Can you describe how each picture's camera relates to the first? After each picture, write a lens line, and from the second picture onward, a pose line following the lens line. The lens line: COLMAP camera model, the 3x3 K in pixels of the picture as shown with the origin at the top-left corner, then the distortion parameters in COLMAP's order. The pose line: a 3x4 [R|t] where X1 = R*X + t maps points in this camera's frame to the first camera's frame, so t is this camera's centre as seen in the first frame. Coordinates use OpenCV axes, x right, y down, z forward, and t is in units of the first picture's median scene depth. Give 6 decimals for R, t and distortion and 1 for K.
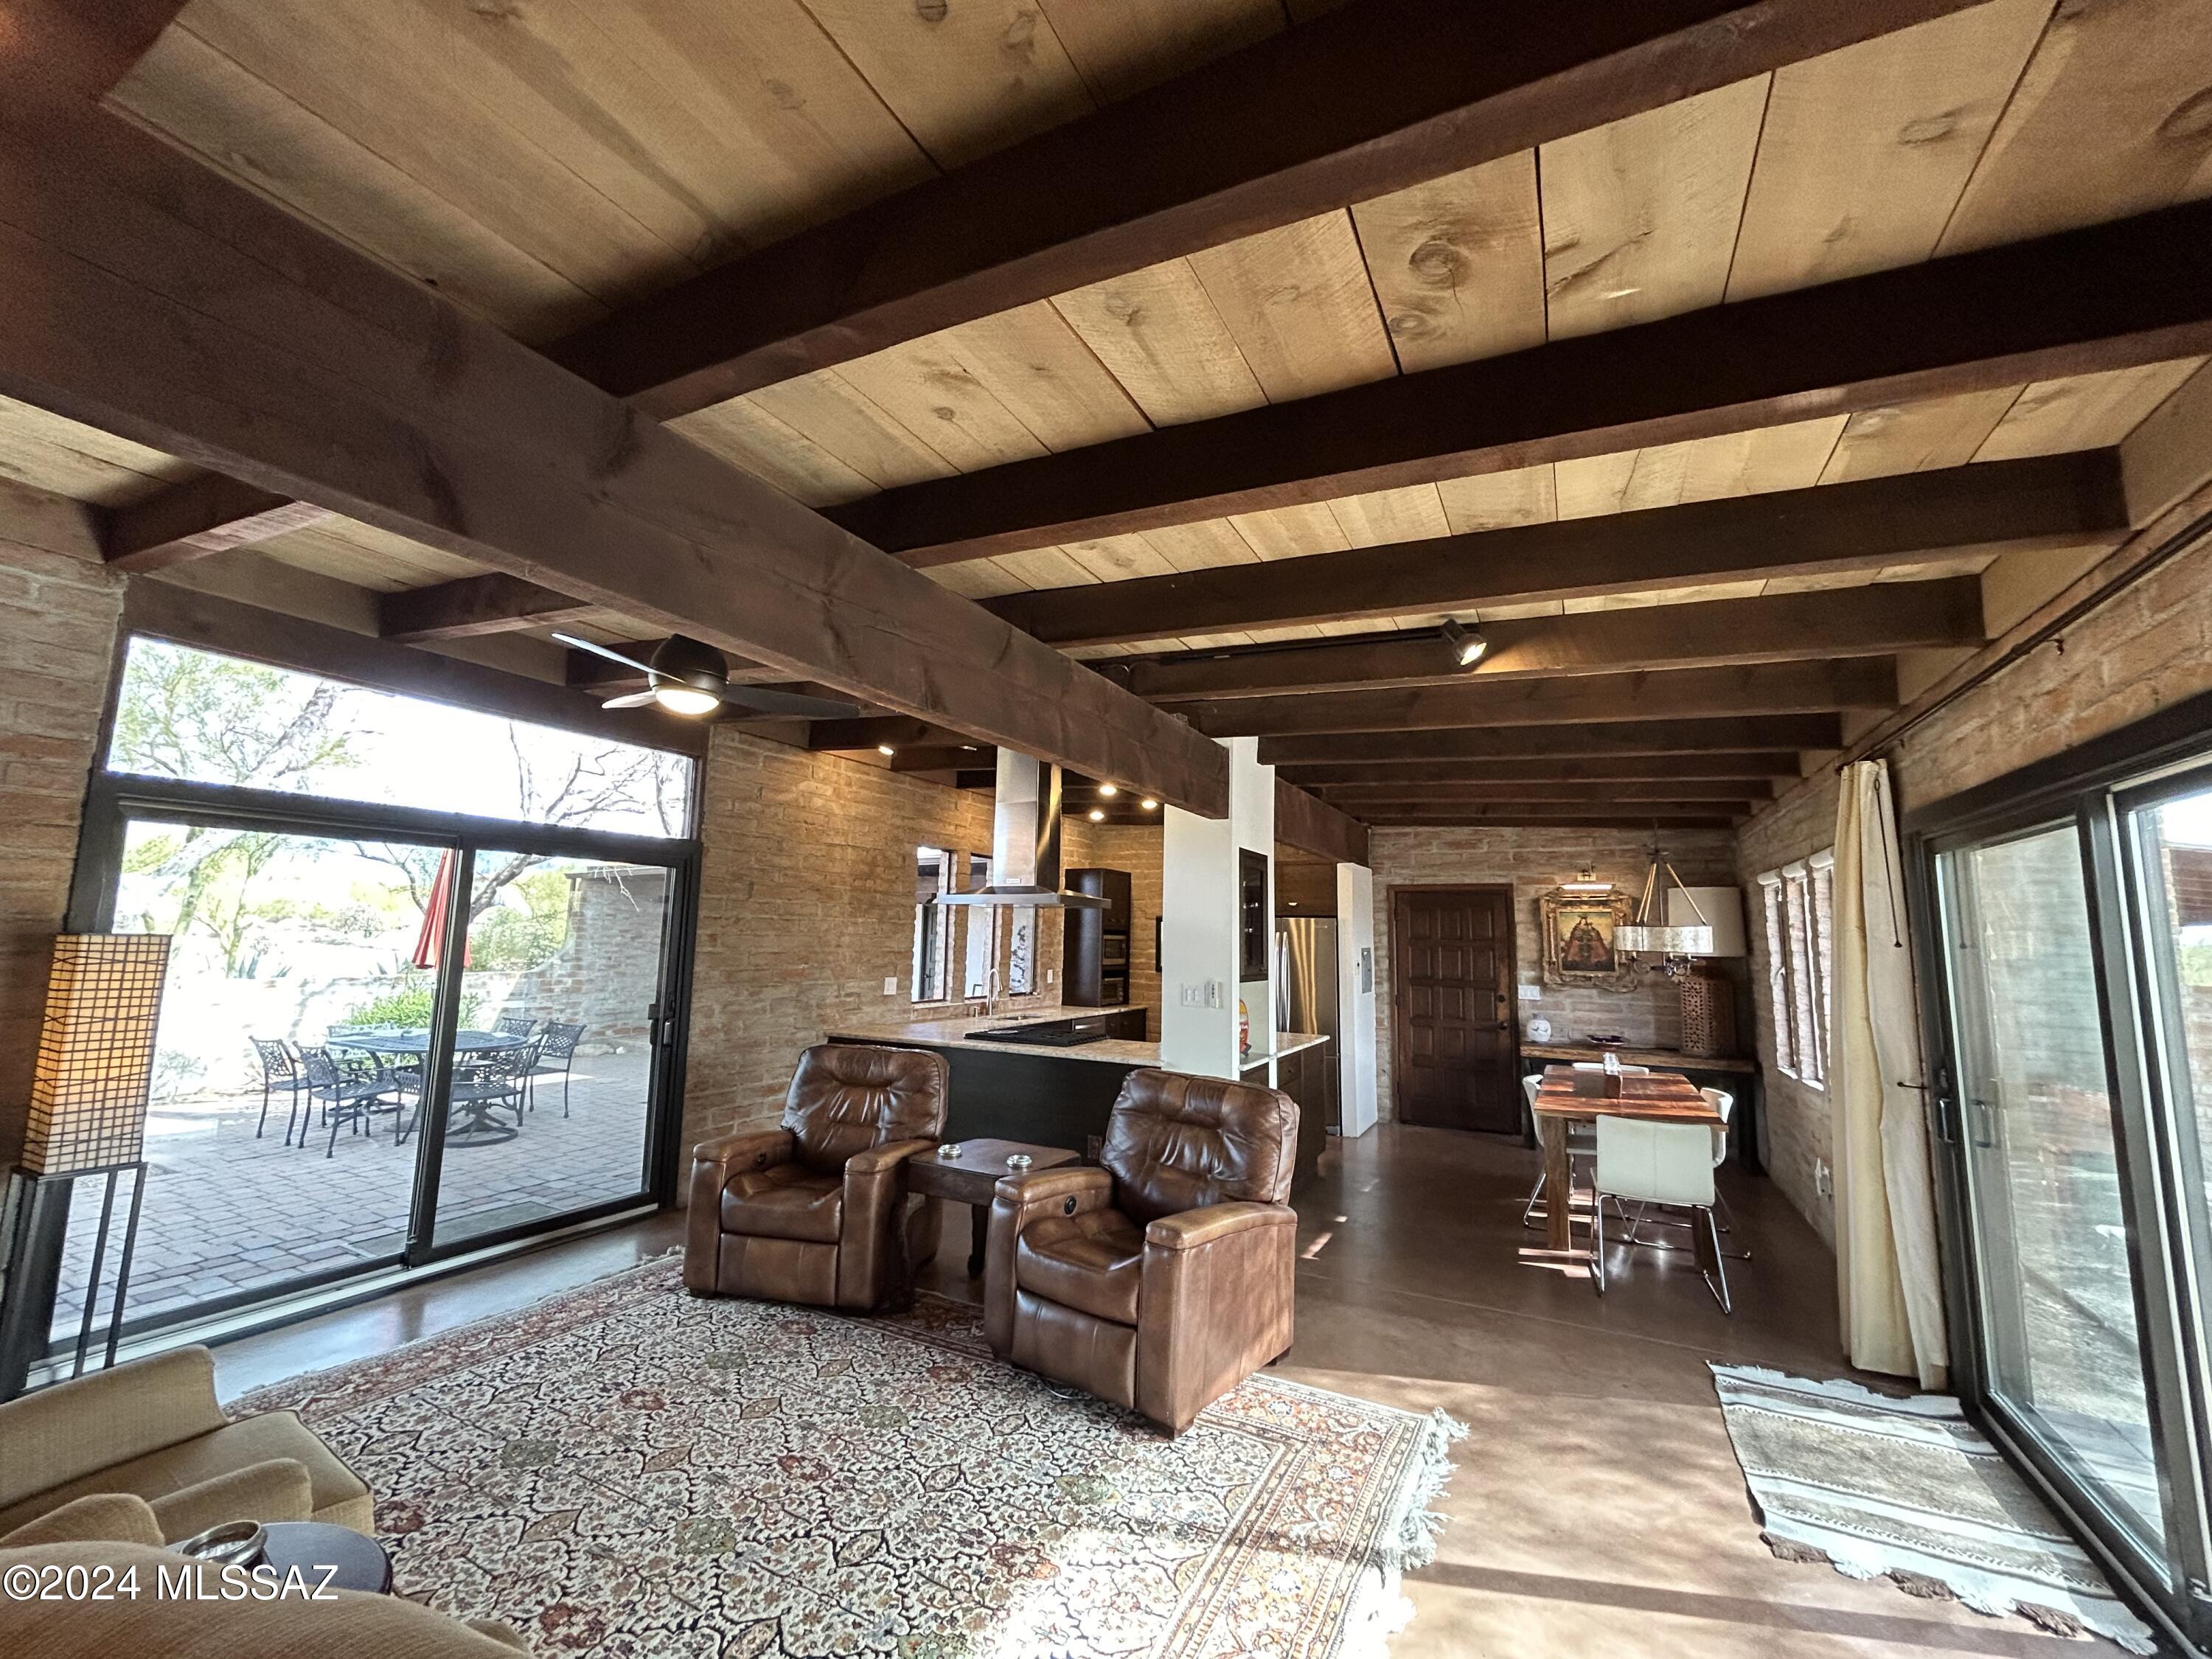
lens RADIAL K [[894.9, 0, 1106.0], [0, 894.9, 829.5], [0, 0, 1]] dist [-0.004196, 0.002066]
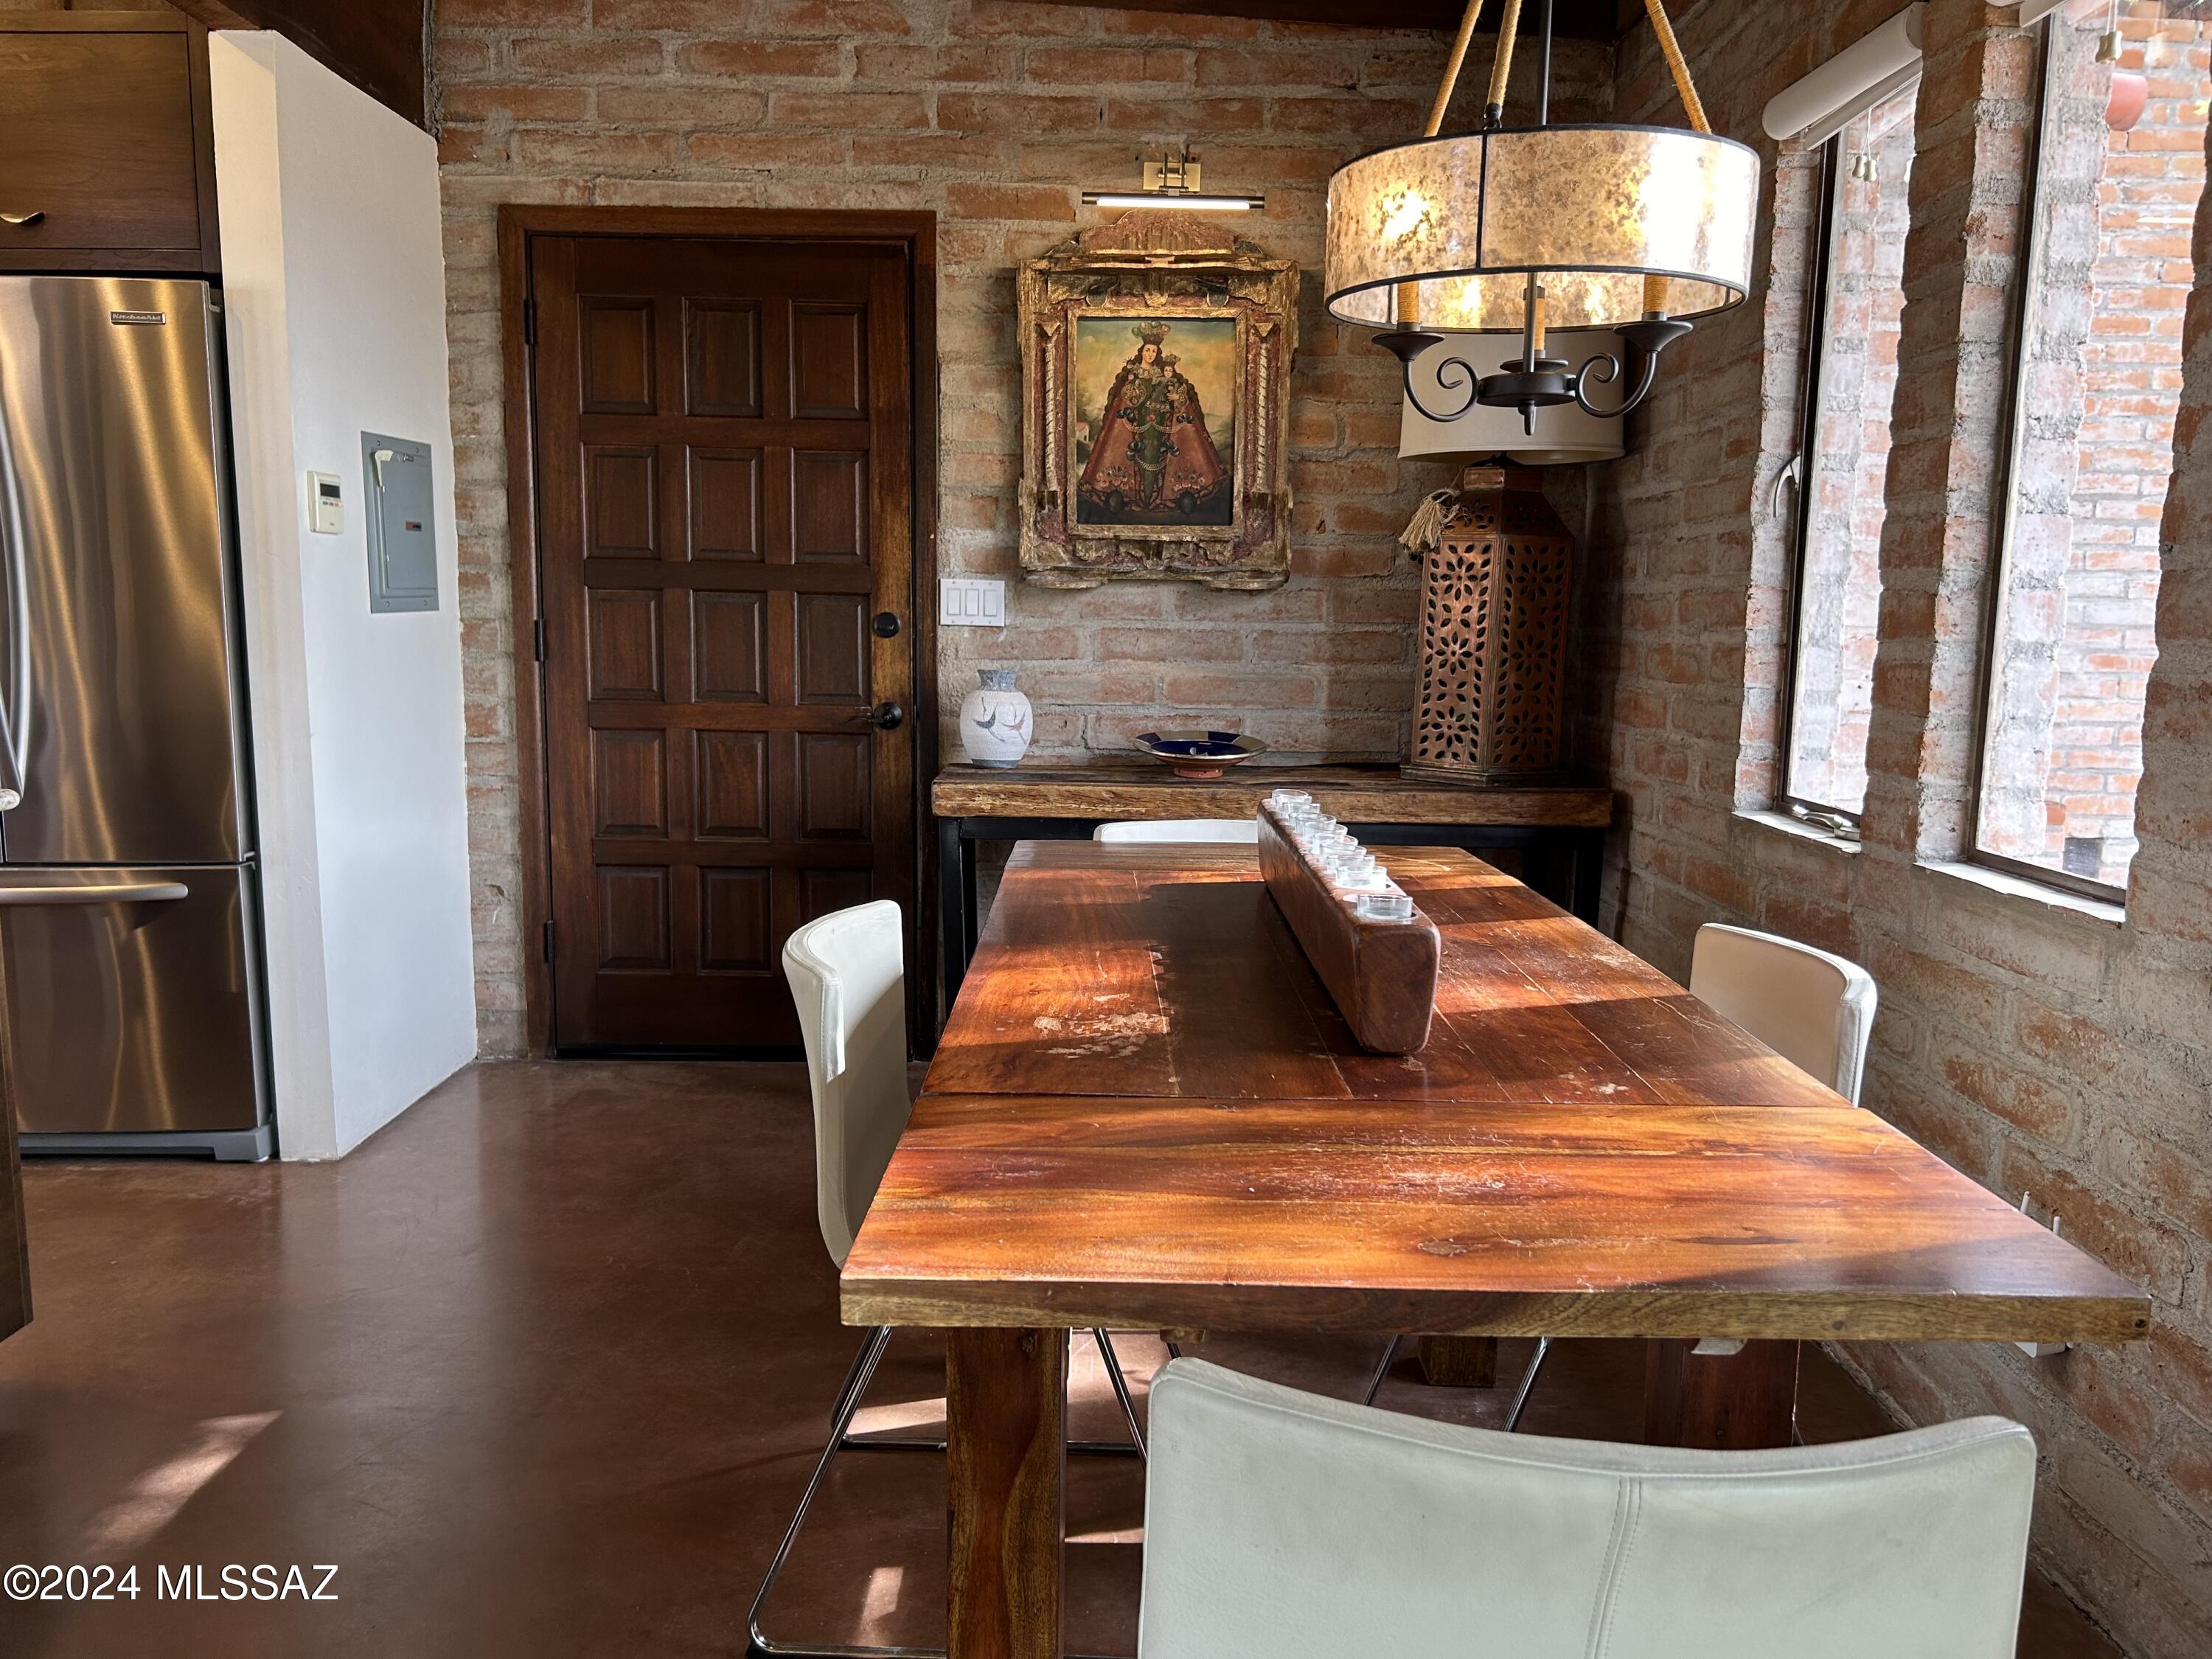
lens RADIAL K [[1670.0, 0, 1106.0], [0, 1670.0, 829.5], [0, 0, 1]] dist [0.051517, -0.000664]
pose [[0.882580, -0.068295, 0.465175, 0.249896], [-0.055397, 0.967397, 0.247133, 0.116251], [-0.466886, -0.243884, 0.850022, 0.491354]]
